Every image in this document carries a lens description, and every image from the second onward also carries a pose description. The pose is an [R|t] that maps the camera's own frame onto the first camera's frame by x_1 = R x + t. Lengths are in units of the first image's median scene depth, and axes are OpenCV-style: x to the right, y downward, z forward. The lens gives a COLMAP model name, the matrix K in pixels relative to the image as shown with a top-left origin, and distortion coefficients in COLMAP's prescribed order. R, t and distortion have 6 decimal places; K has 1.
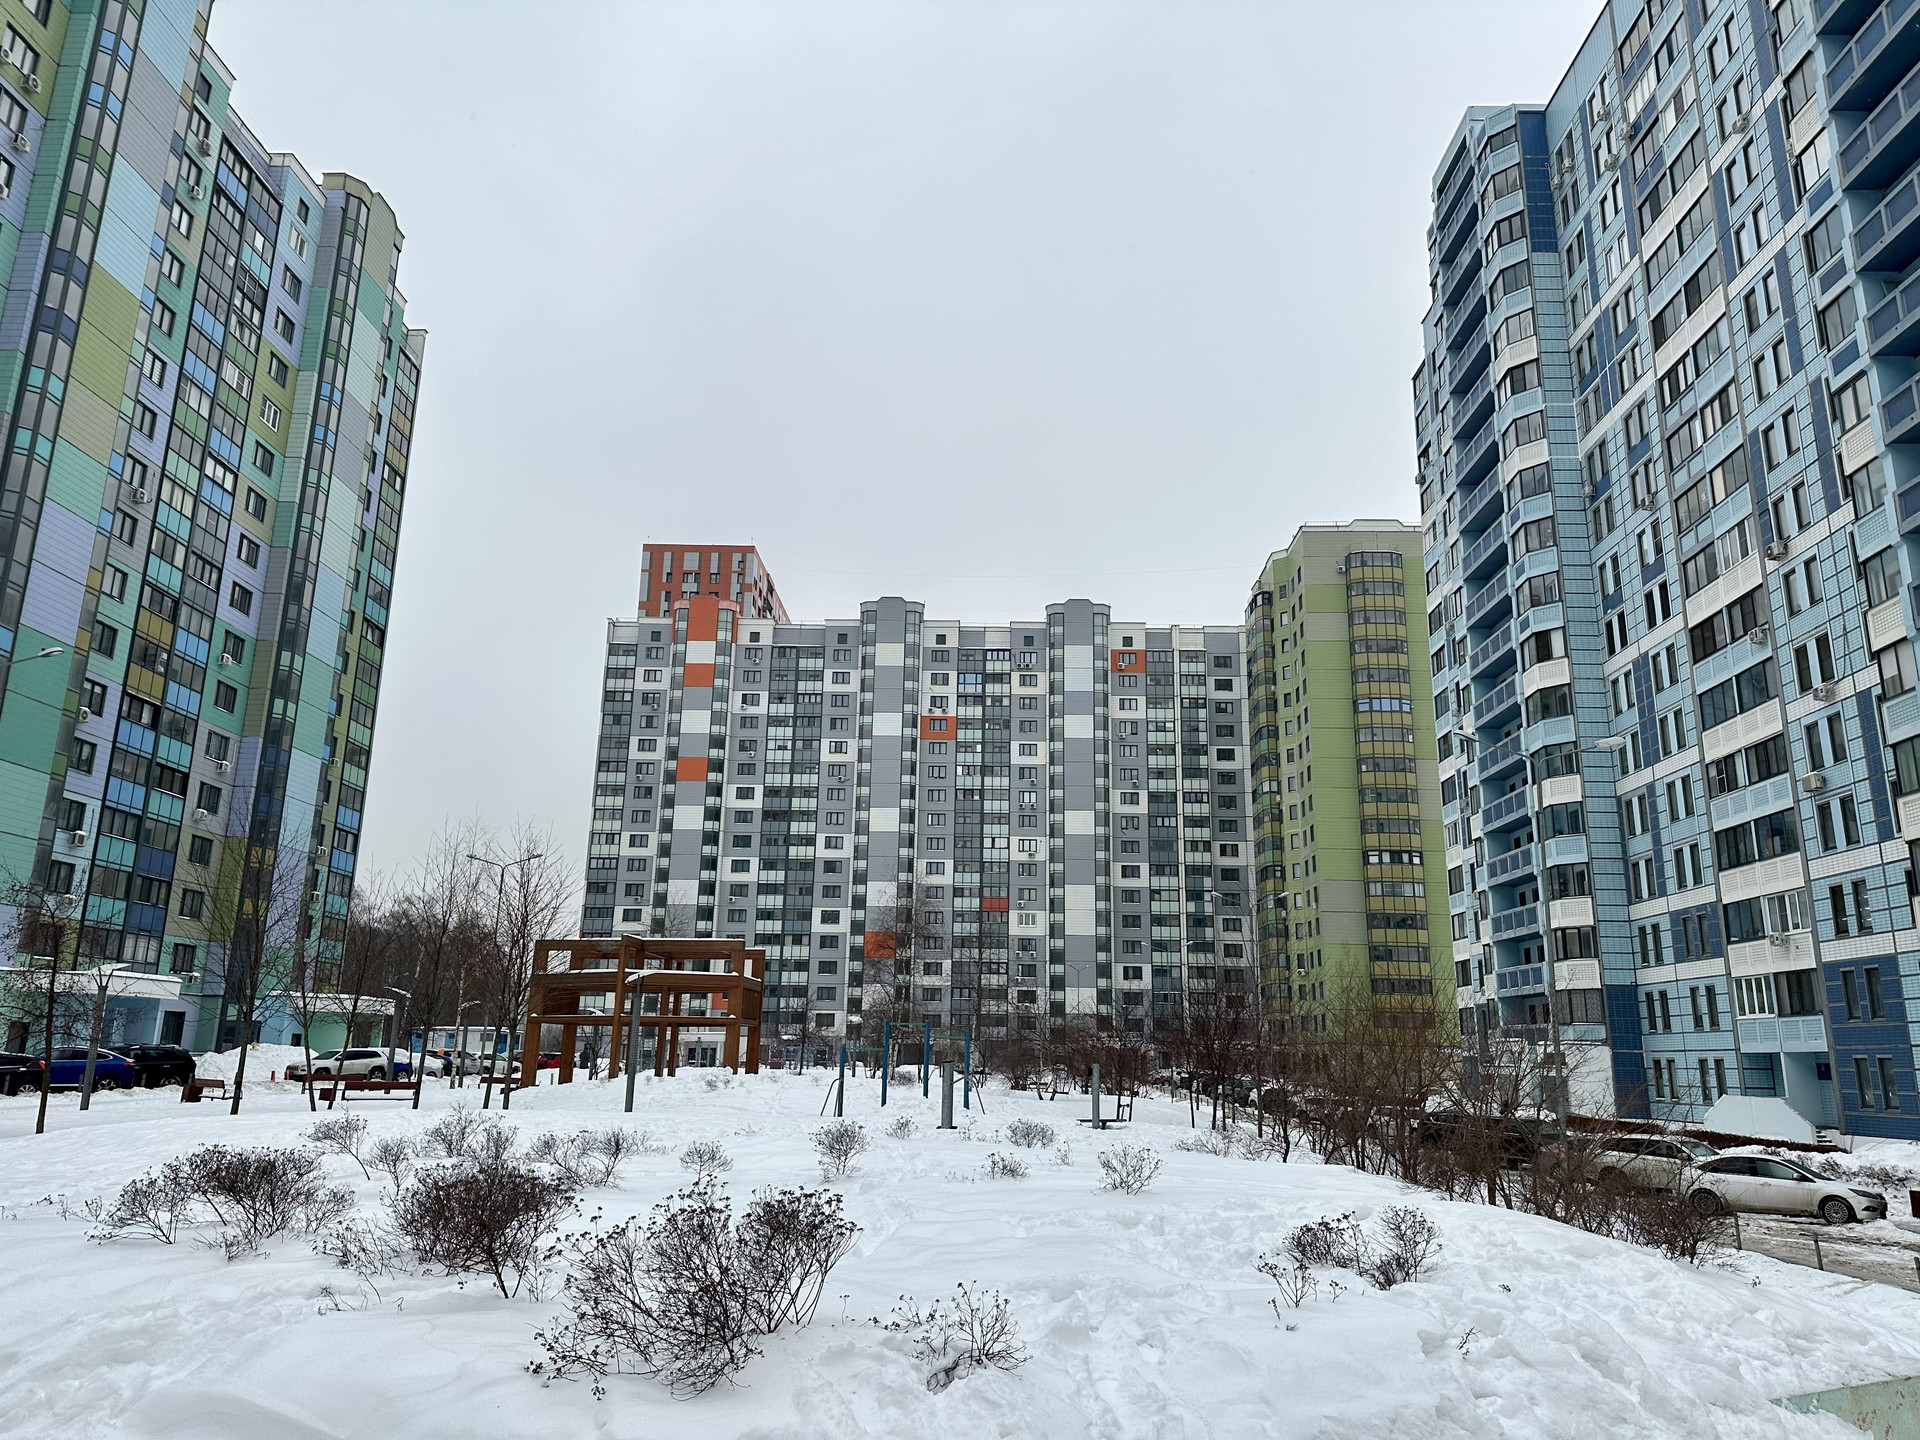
lens RADIAL K [[1300.3, 0, 955.1], [0, 1300.3, 720.4], [0, 0, 1]] dist [0.099170, -0.131251]
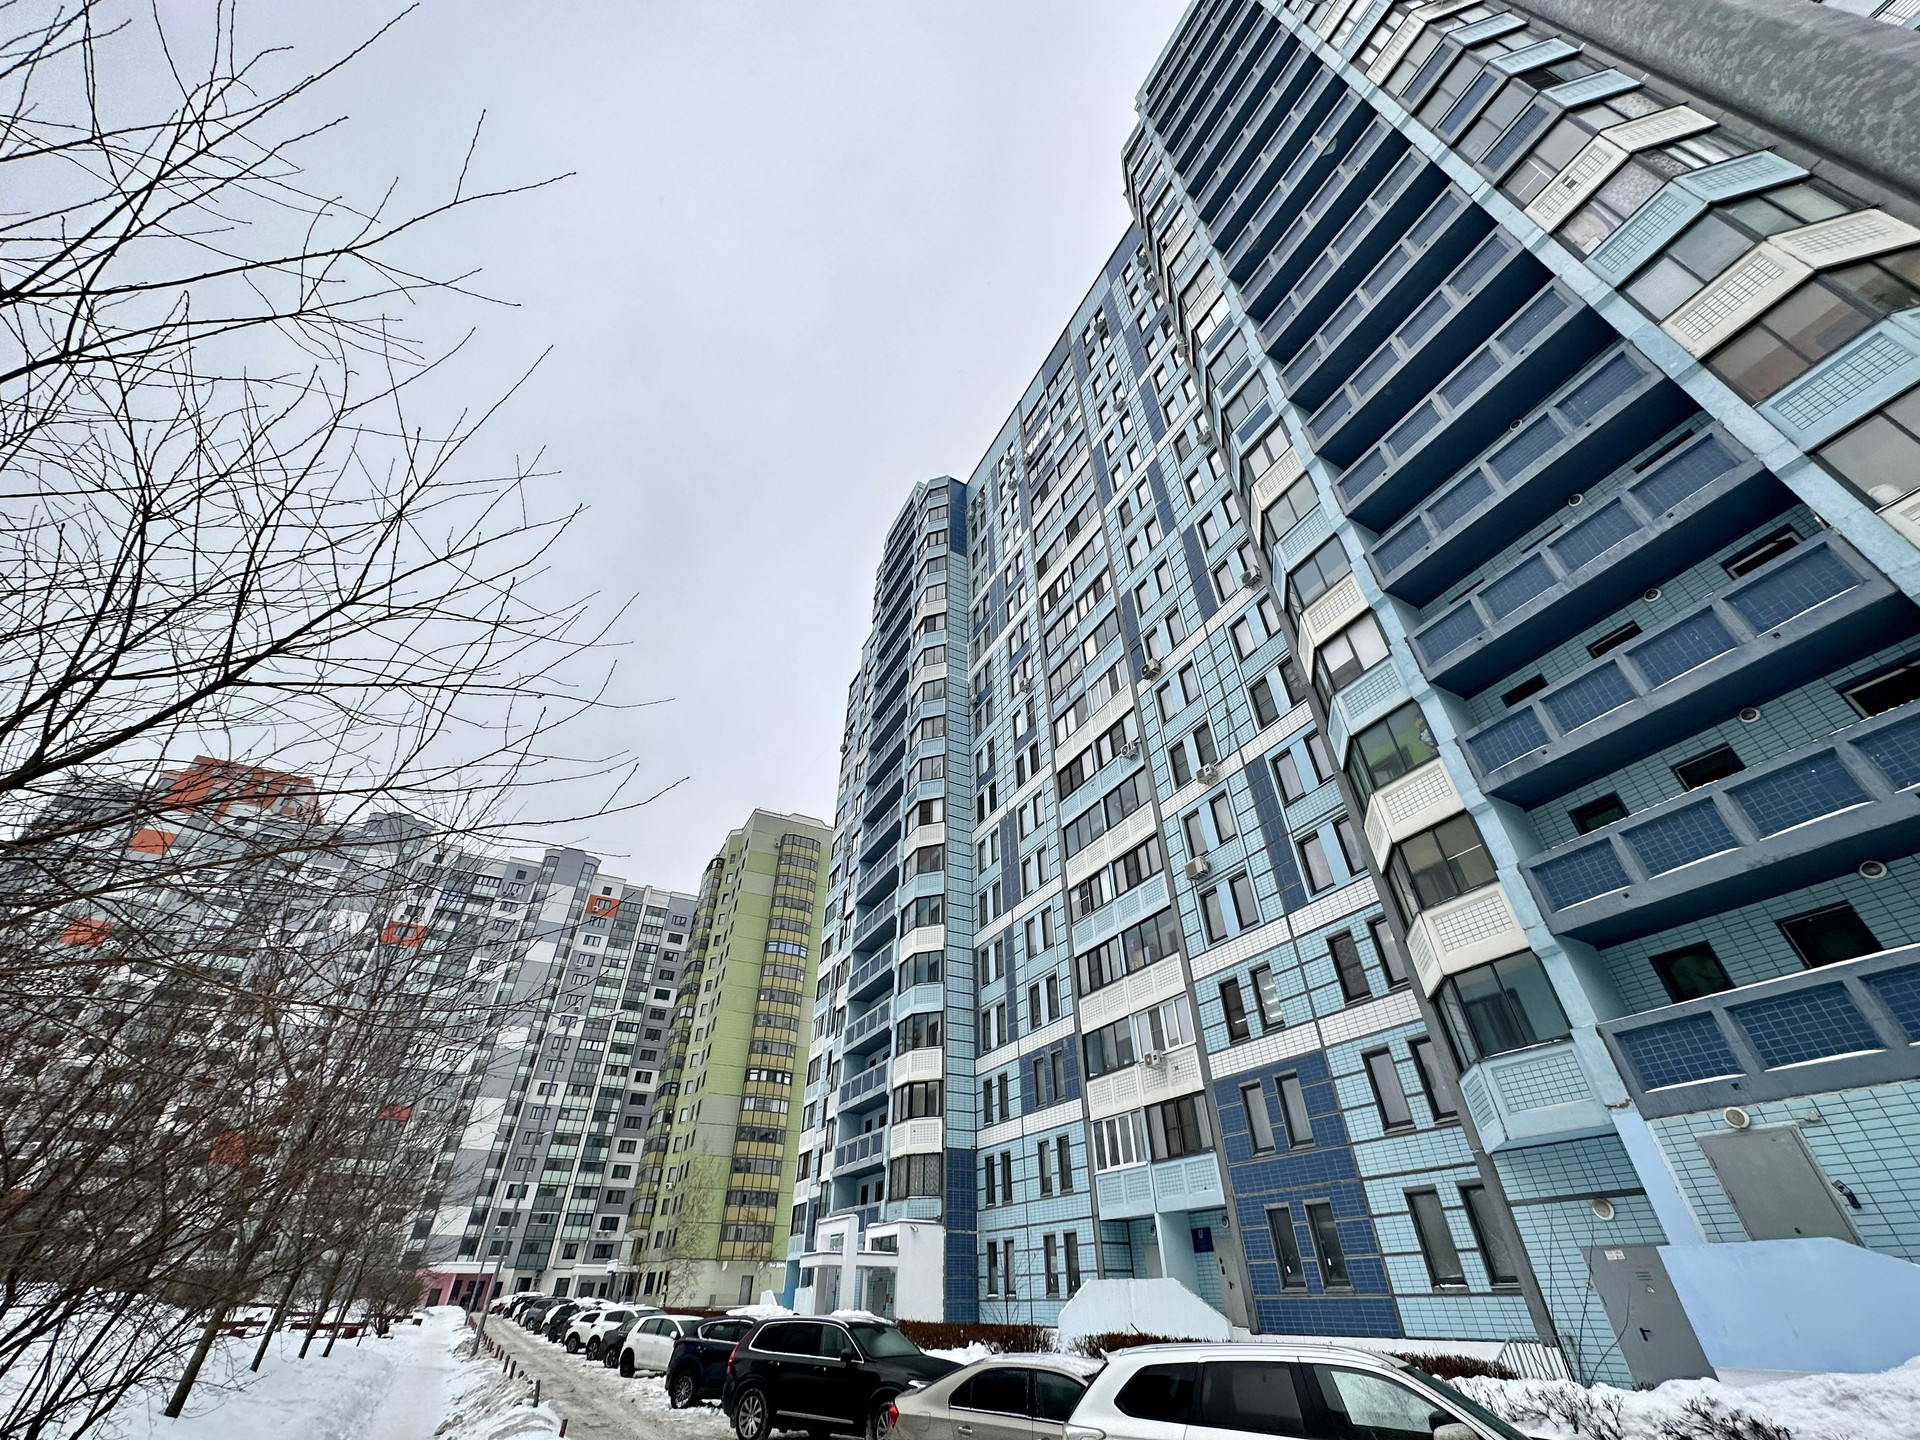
lens RADIAL K [[759.9, 0, 960.0], [0, 759.9, 720.0], [0, 0, 1]] dist [-0.002963, -0.000090]
pose [[0.863010, 0.287201, 0.415607, 0.102453], [-0.104366, 0.906291, -0.409567, 0.076249], [-0.494289, 0.310085, 0.812112, 0.249888]]
